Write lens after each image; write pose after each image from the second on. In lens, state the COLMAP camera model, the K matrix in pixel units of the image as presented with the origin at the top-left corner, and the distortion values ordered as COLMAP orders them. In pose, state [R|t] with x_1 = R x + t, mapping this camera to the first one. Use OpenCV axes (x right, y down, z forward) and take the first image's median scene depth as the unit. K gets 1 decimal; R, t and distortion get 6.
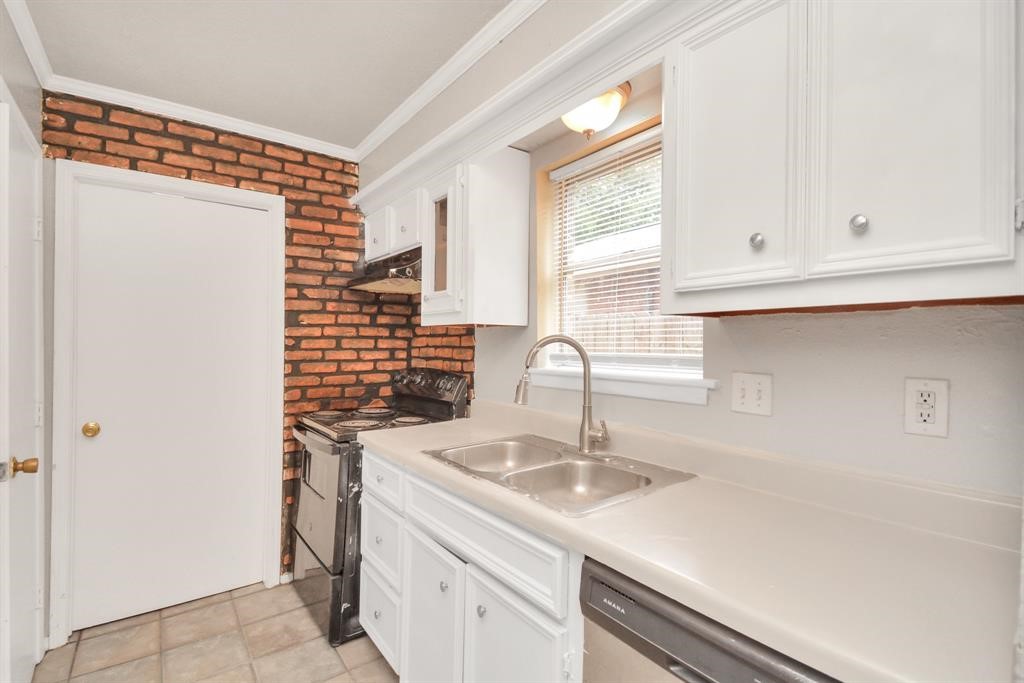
lens RADIAL K [[477.5, 0, 516.7], [0, 477.5, 339.0], [0, 0, 1]] dist [0.018296, -0.023901]
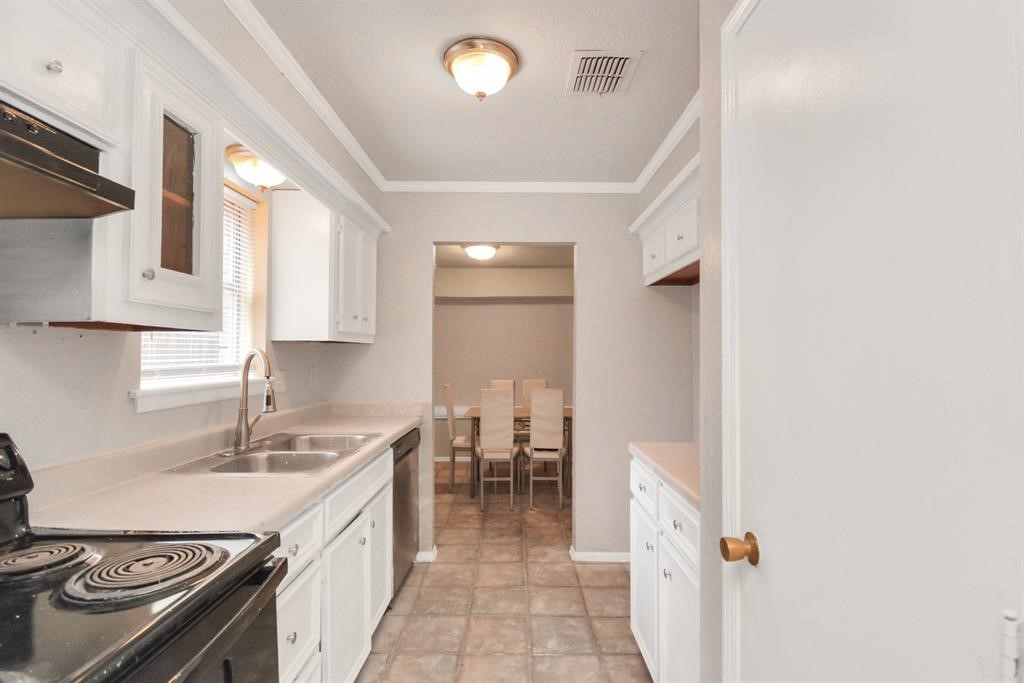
lens RADIAL K [[477.5, 0, 516.7], [0, 477.5, 339.0], [0, 0, 1]] dist [0.018296, -0.023901]
pose [[-0.796719, 0.017406, 0.604100, -0.795436], [-0.002974, 0.999460, -0.032720, 0.004176], [-0.604343, -0.027865, -0.796237, 1.116466]]
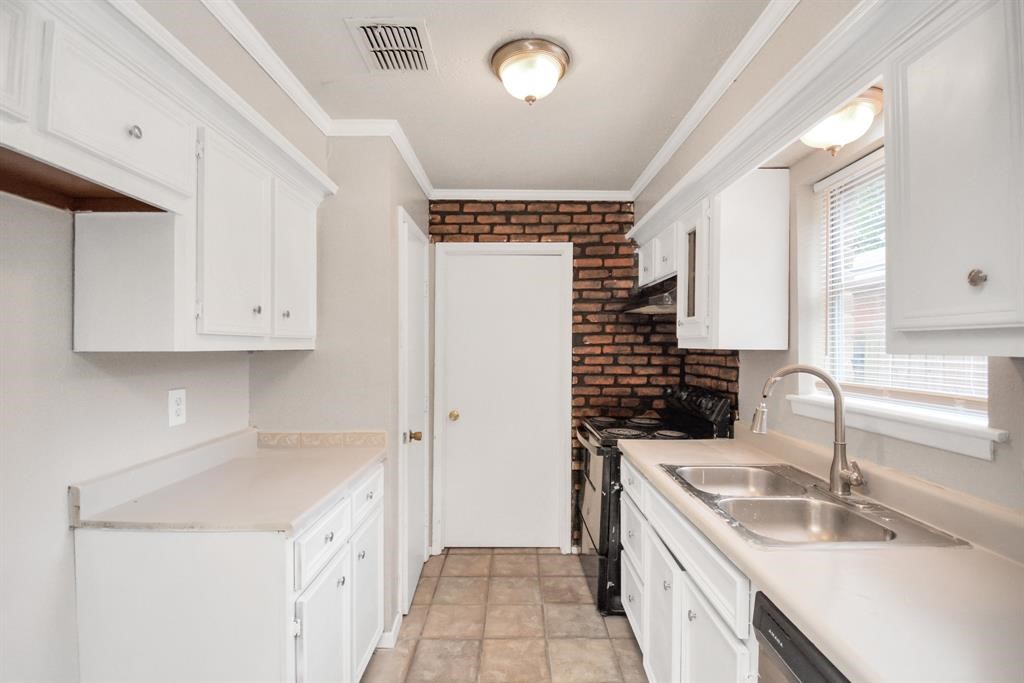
lens RADIAL K [[477.5, 0, 516.7], [0, 477.5, 339.0], [0, 0, 1]] dist [0.018296, -0.023901]
pose [[0.791949, -0.000541, -0.610587, 0.169732], [-0.002995, 0.999984, -0.004771, -0.041095], [0.610579, 0.005607, 0.791935, -0.079579]]
